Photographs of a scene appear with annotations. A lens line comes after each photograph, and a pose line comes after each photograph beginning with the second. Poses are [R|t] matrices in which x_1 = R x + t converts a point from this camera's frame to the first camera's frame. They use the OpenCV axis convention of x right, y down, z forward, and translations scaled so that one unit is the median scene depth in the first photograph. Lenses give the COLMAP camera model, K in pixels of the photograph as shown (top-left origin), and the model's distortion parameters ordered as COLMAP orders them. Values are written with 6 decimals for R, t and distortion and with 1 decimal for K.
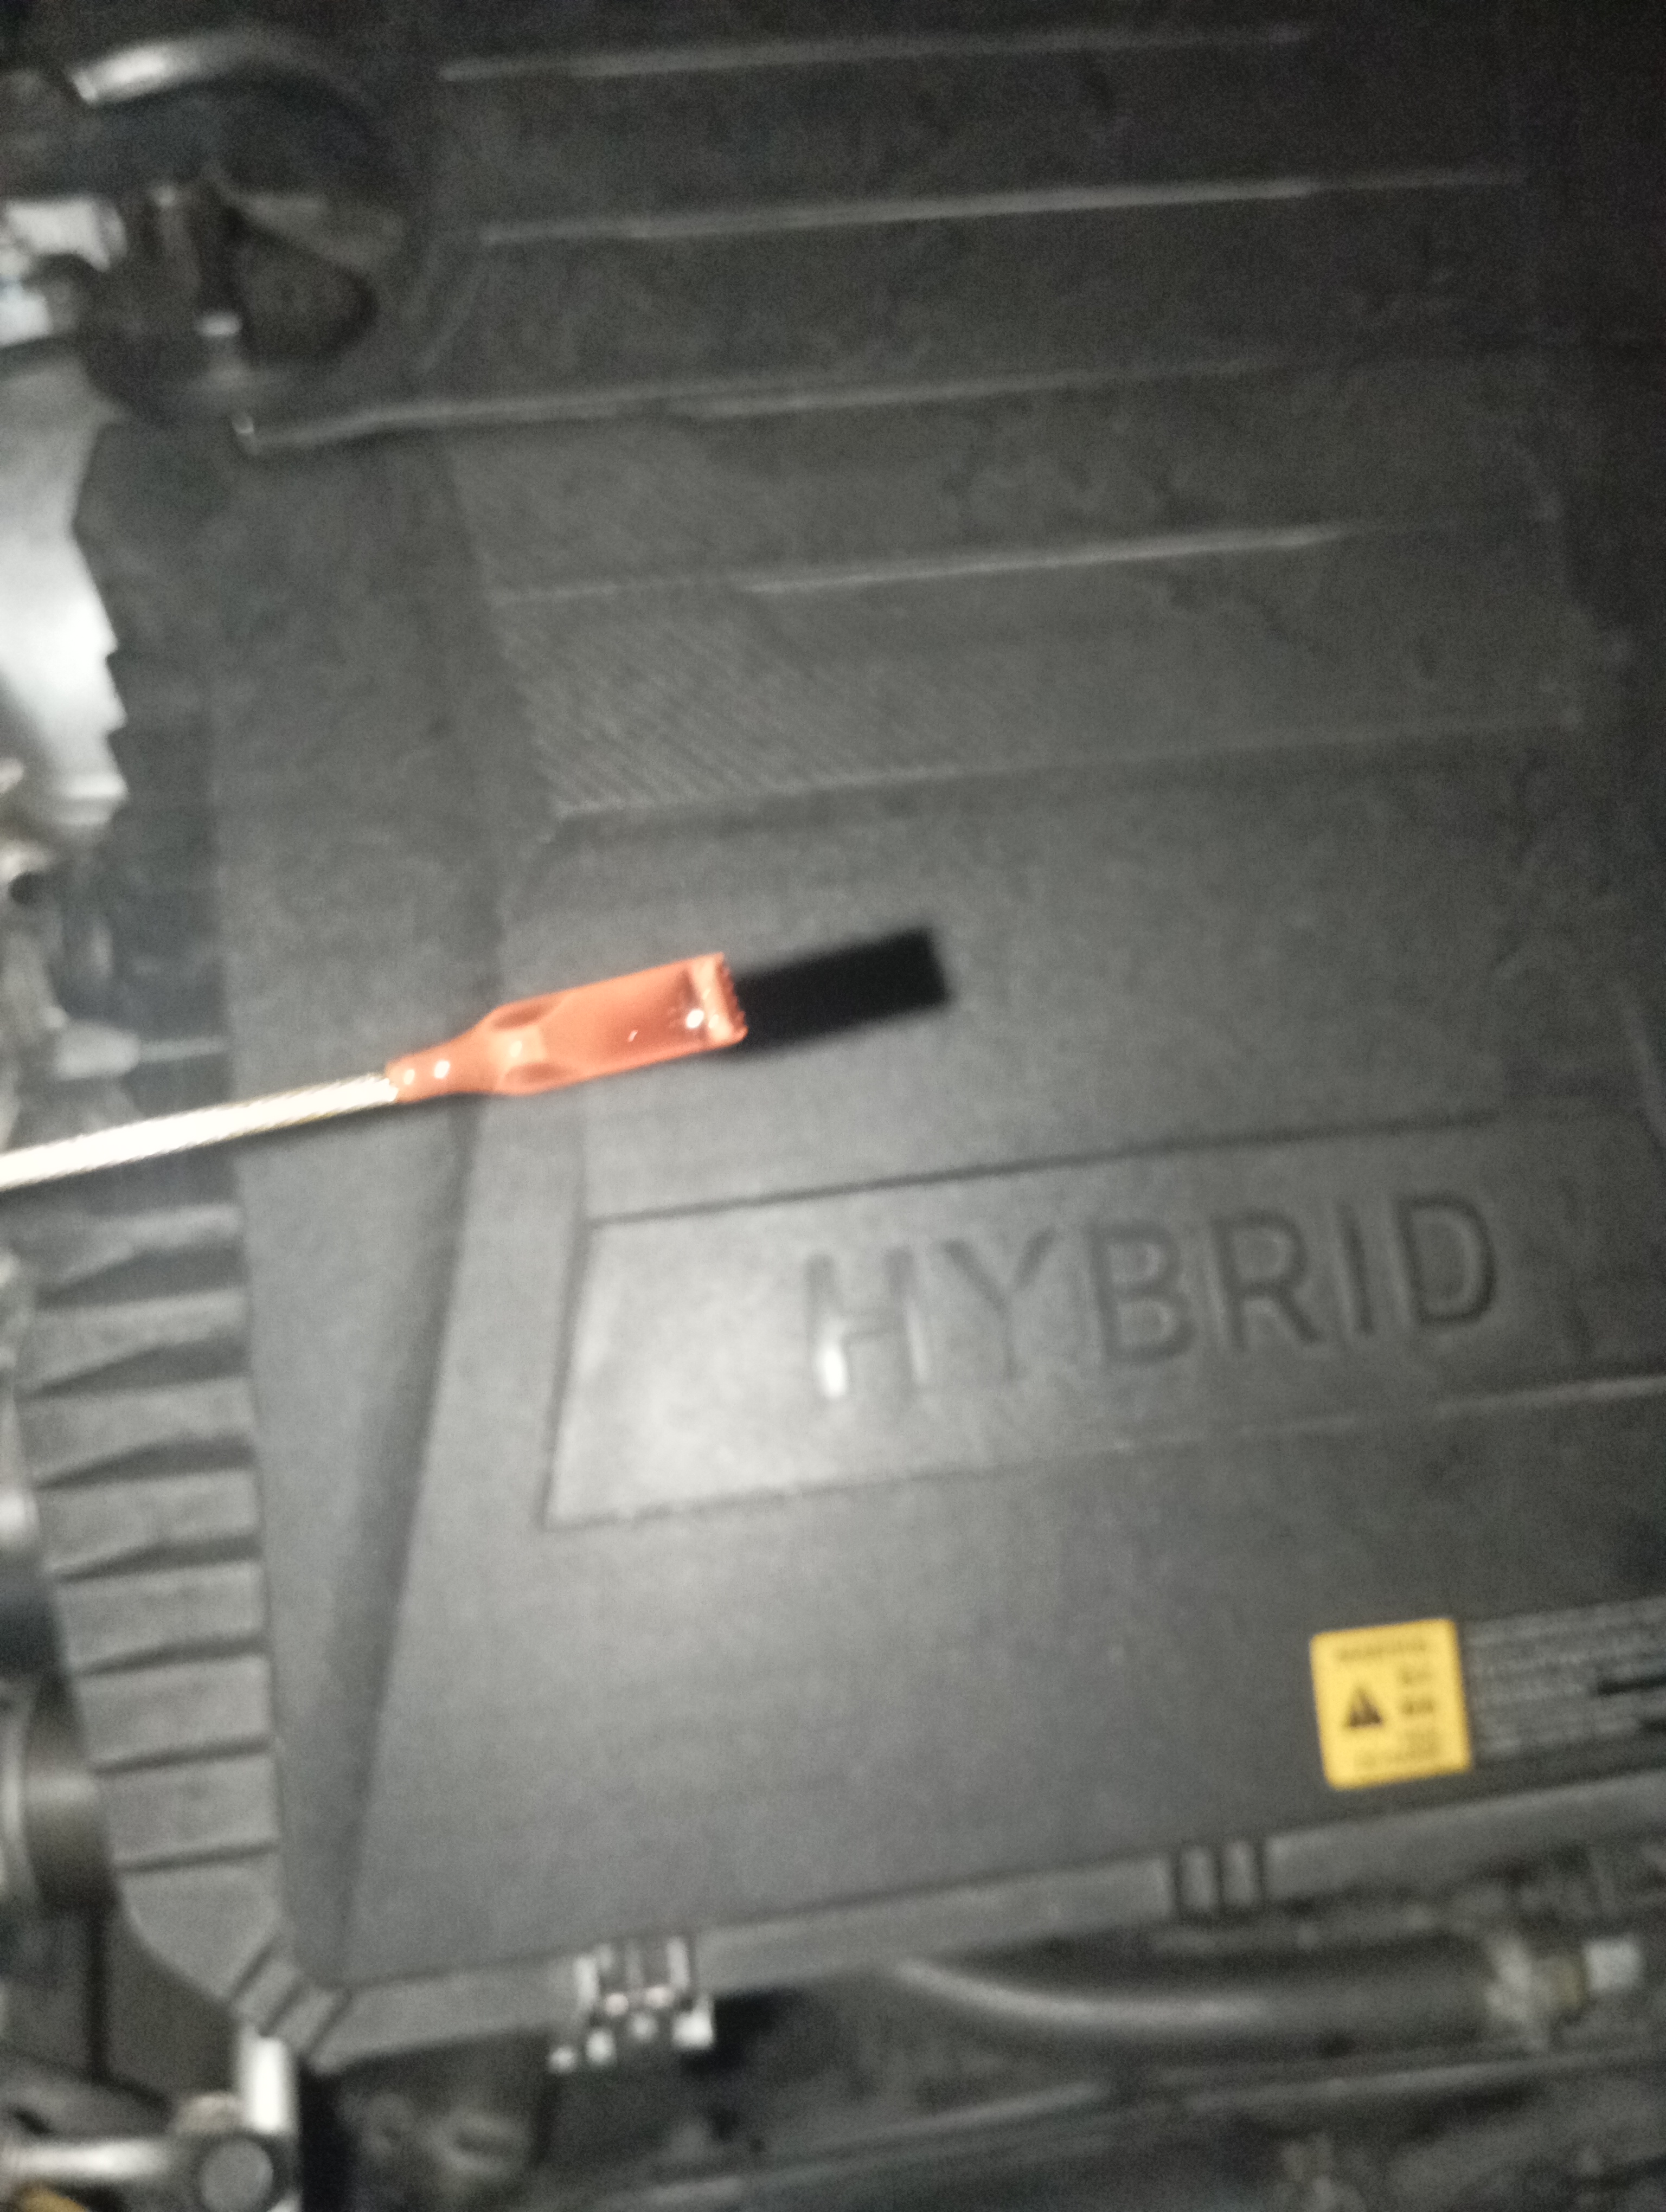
lens RADIAL K [[1849.7, 0, 838.5], [0, 1849.7, 1087.1], [0, 0, 1]] dist [0.054772, -0.180014]
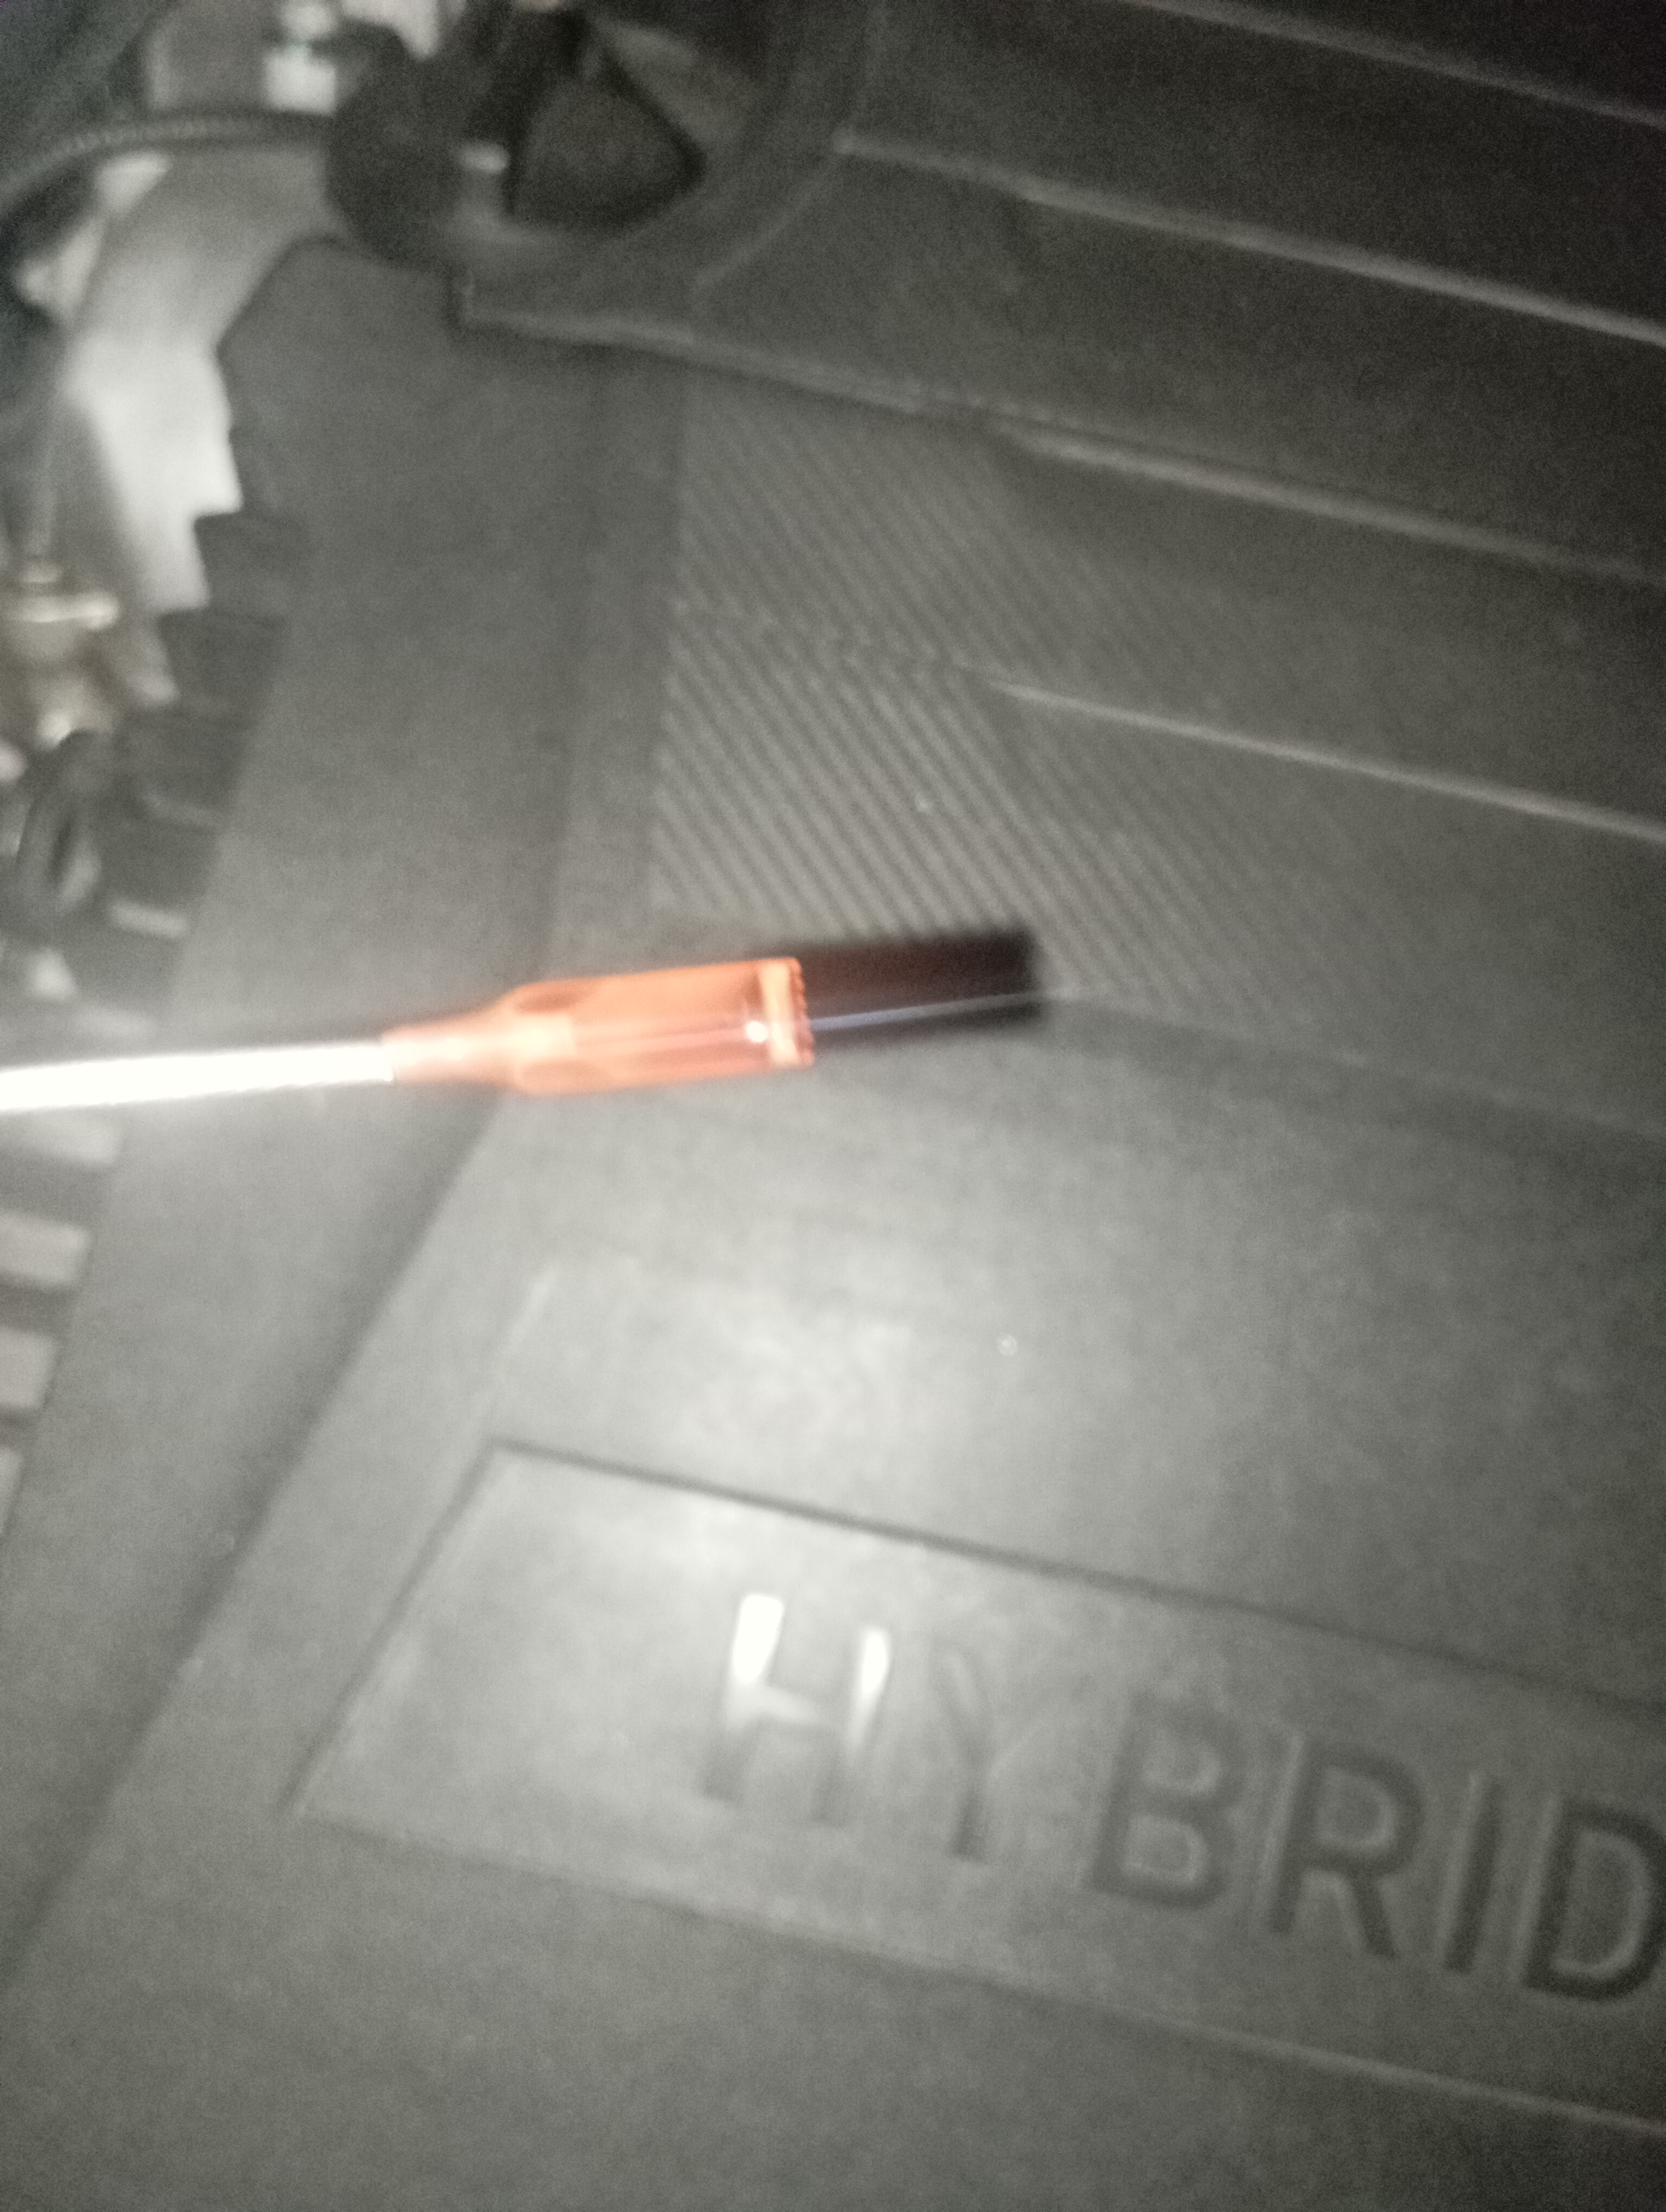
lens RADIAL K [[1849.7, 0, 838.5], [0, 1849.7, 1087.1], [0, 0, 1]] dist [0.054772, -0.180014]
pose [[0.936059, 0.333240, -0.112894, 0.027912], [-0.331697, 0.942817, 0.032745, -0.117948], [0.117350, 0.006796, 0.993067, 0.246169]]
